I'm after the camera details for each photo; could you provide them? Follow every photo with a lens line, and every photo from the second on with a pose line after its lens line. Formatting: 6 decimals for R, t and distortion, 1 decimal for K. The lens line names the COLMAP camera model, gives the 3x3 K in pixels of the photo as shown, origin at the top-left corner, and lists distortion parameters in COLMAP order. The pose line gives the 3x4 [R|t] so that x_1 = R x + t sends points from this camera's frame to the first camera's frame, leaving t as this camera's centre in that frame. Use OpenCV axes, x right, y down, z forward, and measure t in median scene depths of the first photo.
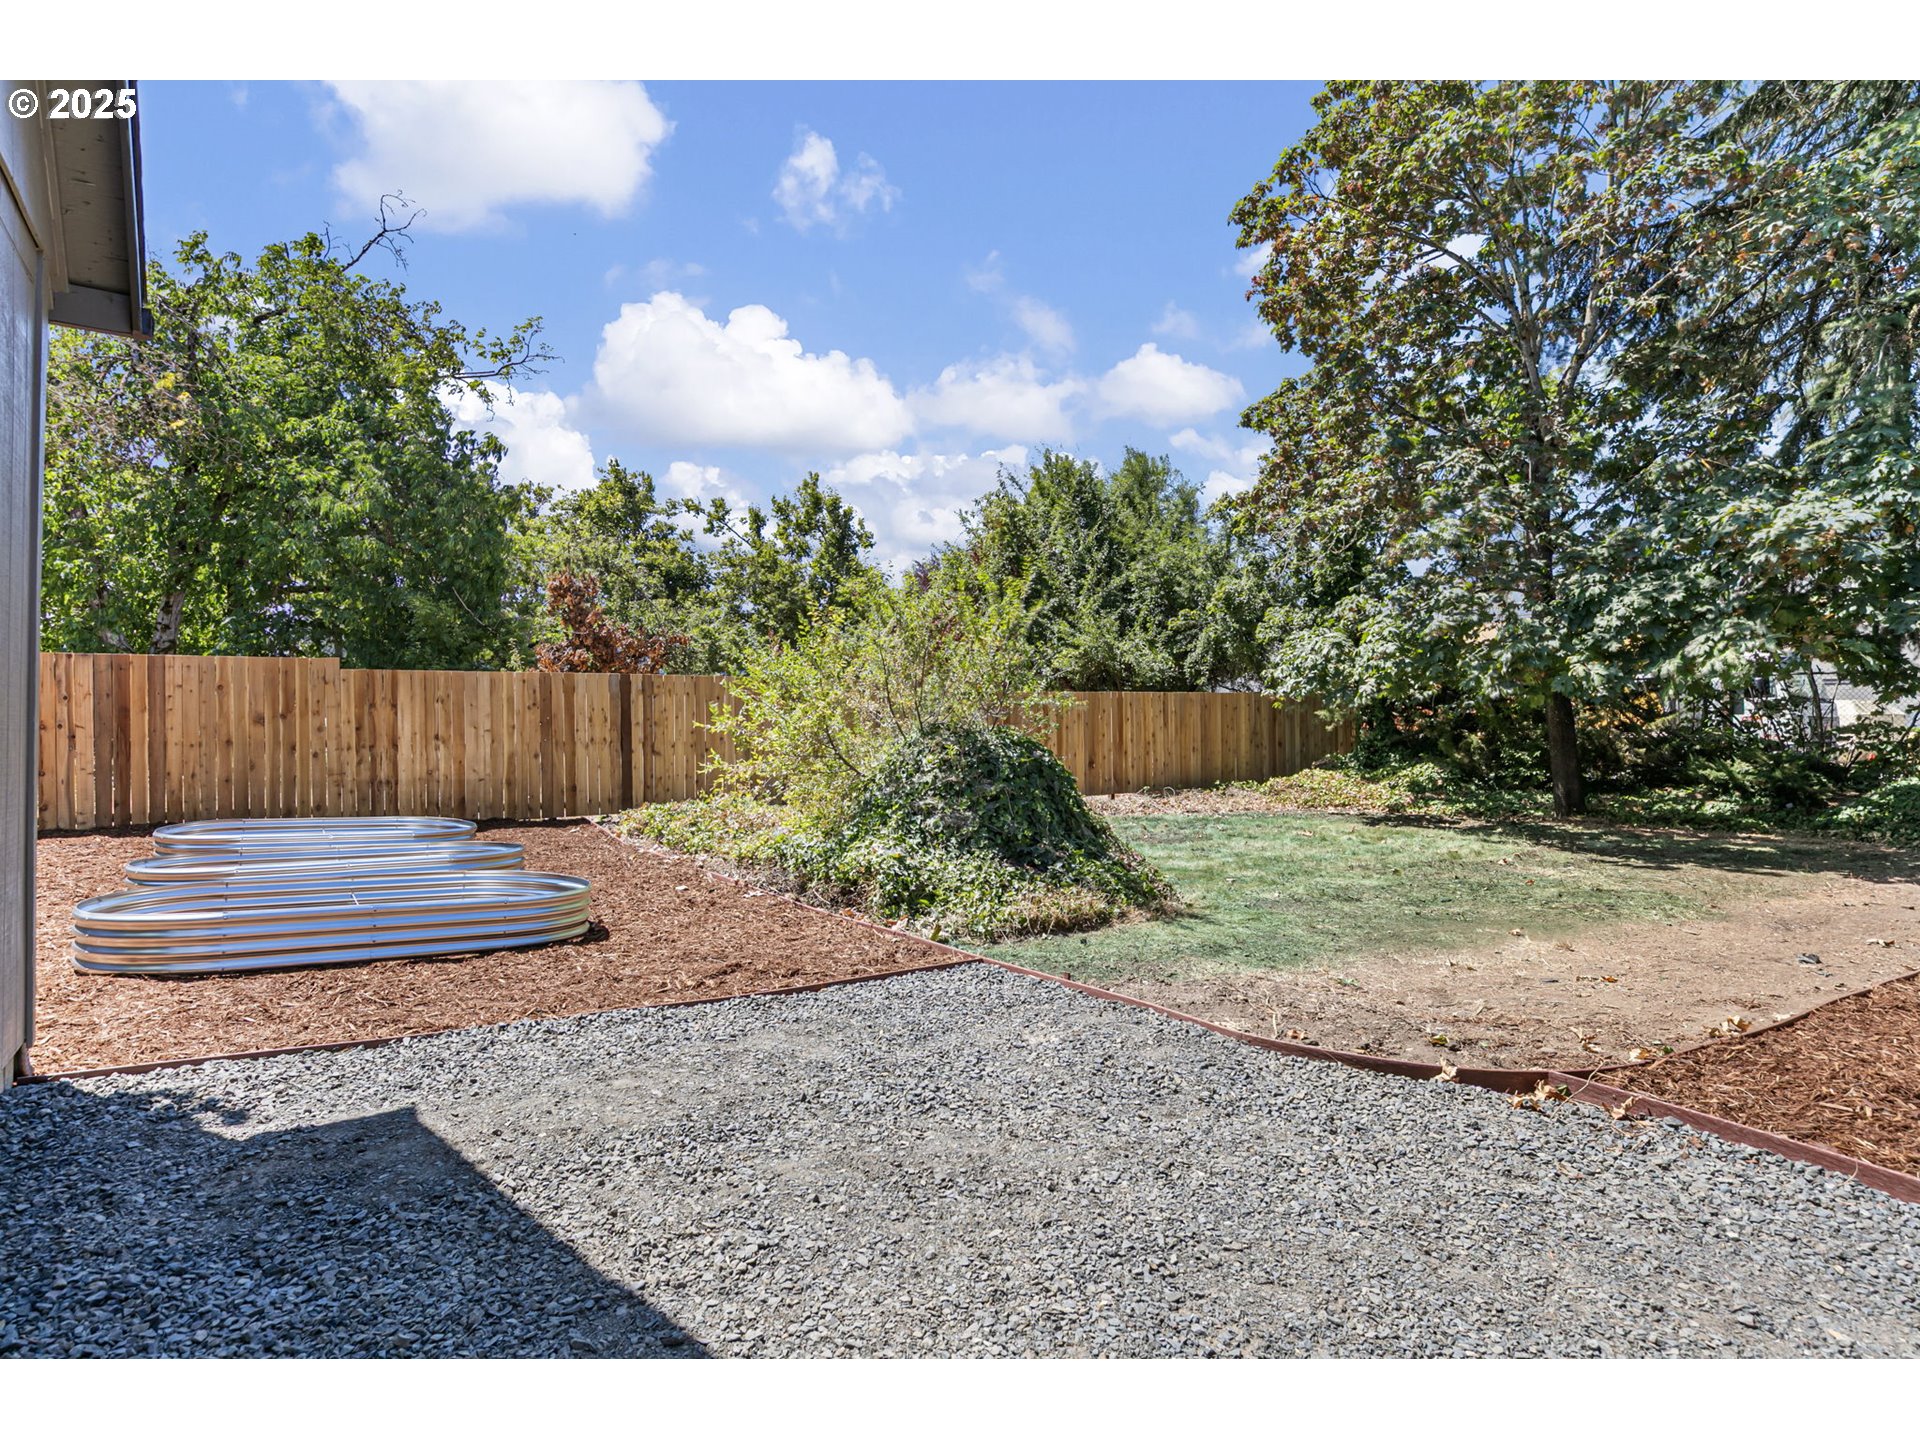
lens RADIAL K [[1005.5, 0, 966.6], [0, 1005.5, 718.5], [0, 0, 1]] dist [0.001308, -0.000789]
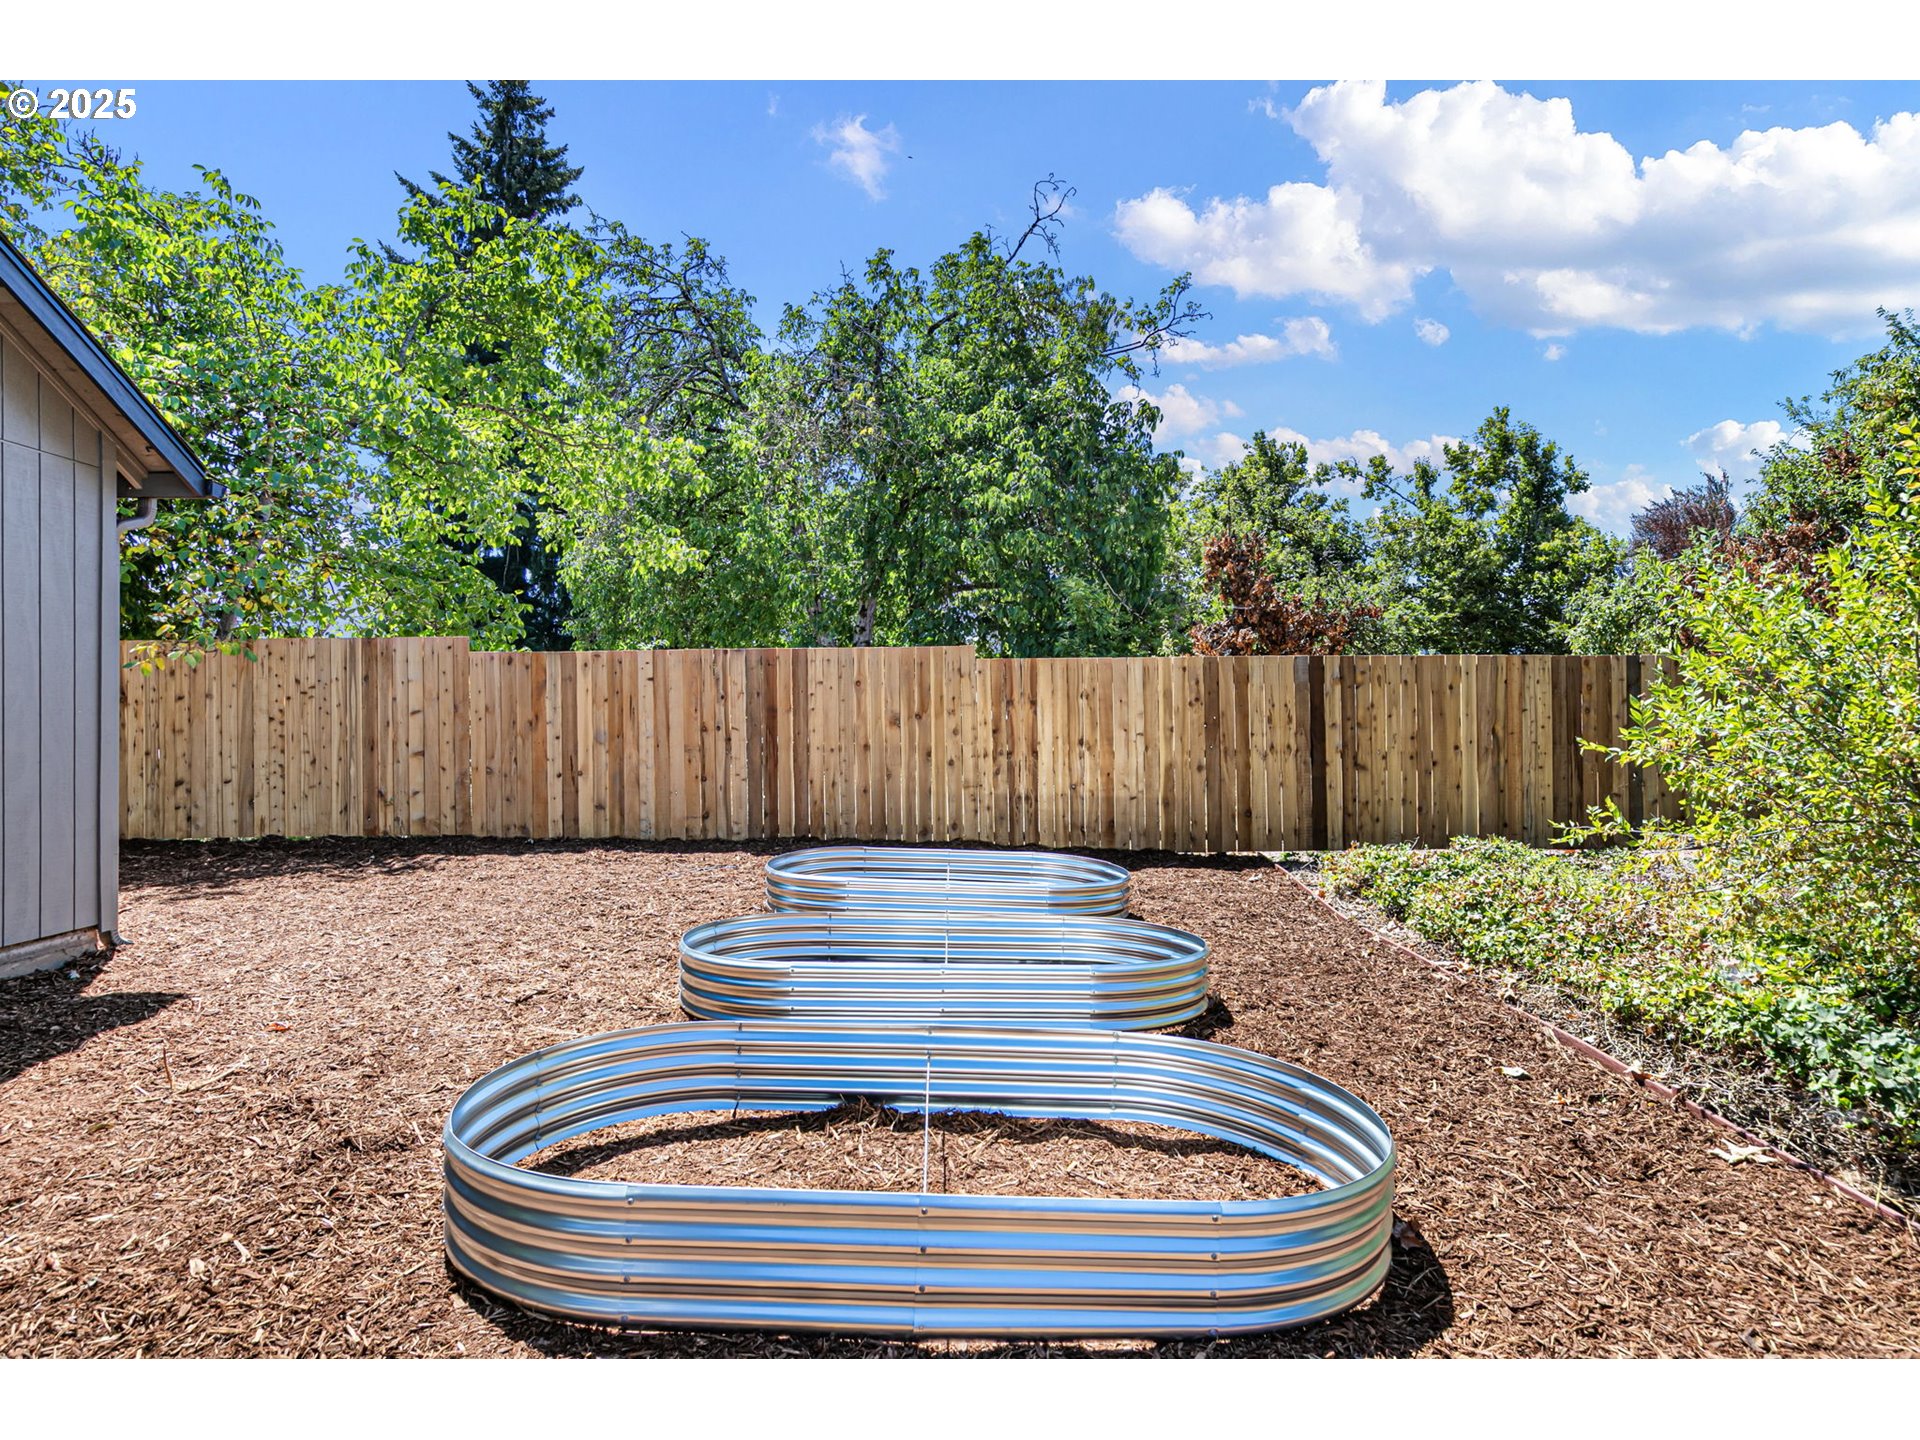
lens RADIAL K [[1005.5, 0, 966.6], [0, 1005.5, 718.5], [0, 0, 1]] dist [0.001308, -0.000789]
pose [[0.820402, 0.001926, -0.571784, -0.093265], [0.003494, 0.999959, 0.008381, -0.004110], [0.571777, -0.008874, 0.820361, 0.187986]]
